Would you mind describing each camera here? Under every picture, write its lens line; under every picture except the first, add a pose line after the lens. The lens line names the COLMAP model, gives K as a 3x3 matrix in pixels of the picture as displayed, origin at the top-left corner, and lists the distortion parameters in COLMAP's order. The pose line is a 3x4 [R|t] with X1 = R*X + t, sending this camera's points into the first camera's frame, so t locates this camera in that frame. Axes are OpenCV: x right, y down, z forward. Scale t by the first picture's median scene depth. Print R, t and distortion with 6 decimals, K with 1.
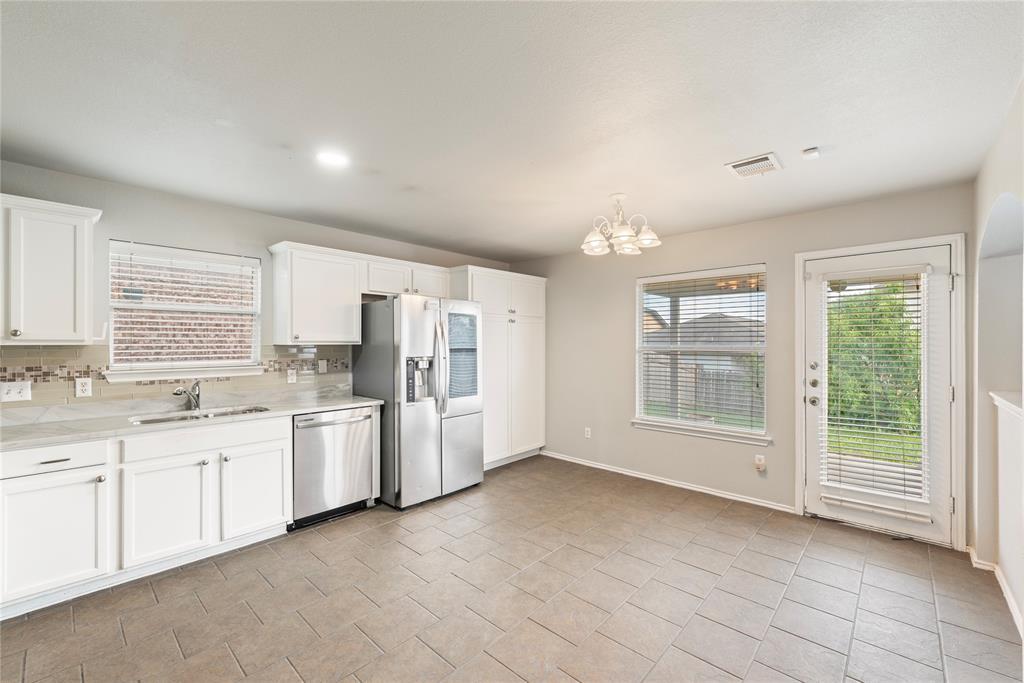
lens RADIAL K [[419.0, 0, 533.6], [0, 419.0, 344.3], [0, 0, 1]] dist [0.000158, -0.000767]
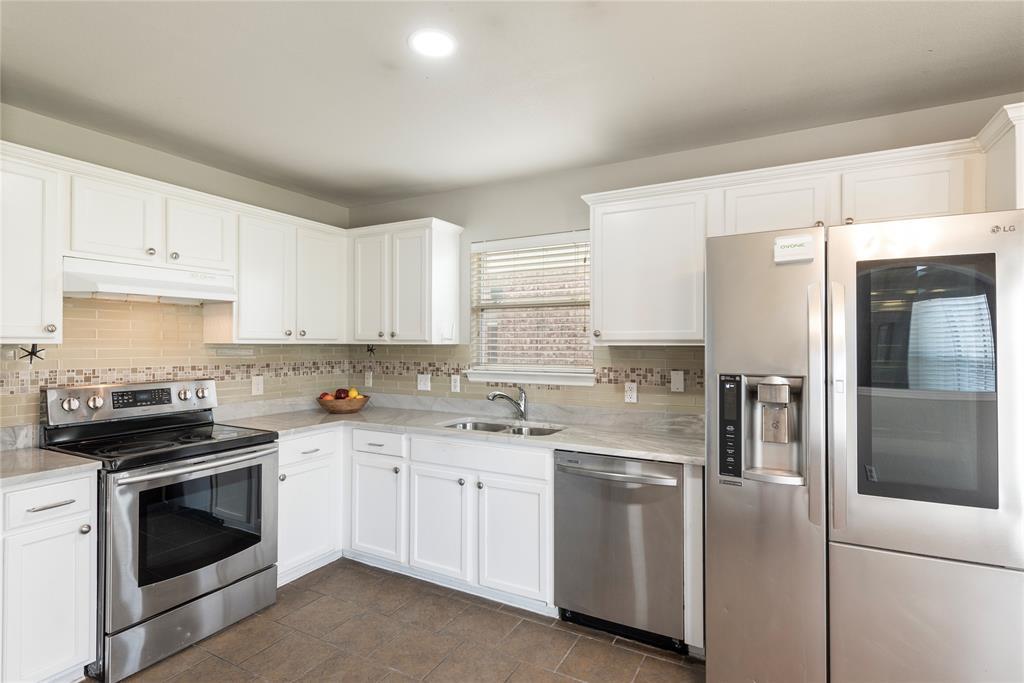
lens RADIAL K [[513.3, 0, 517.6], [0, 513.3, 341.9], [0, 0, 1]] dist [0.012216, -0.005139]
pose [[0.204235, -0.002625, -0.978918, 0.247994], [-0.004838, 0.999981, -0.003690, -0.001298], [0.978910, 0.005489, 0.204218, 0.834291]]
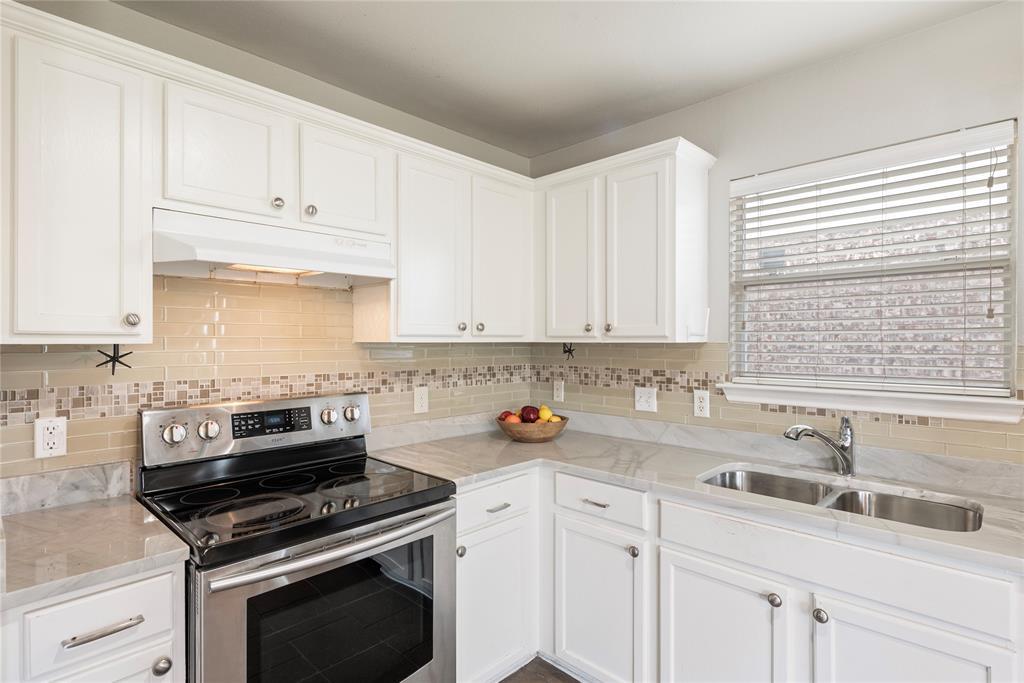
lens RADIAL K [[506.3, 0, 512.6], [0, 506.3, 344.7], [0, 0, 1]] dist [0.004060, -0.001367]
pose [[-0.063893, 0.008334, -0.997922, -0.200503], [-0.001772, 0.999963, 0.008464, -0.001978], [0.997955, 0.002309, -0.063876, 0.696945]]
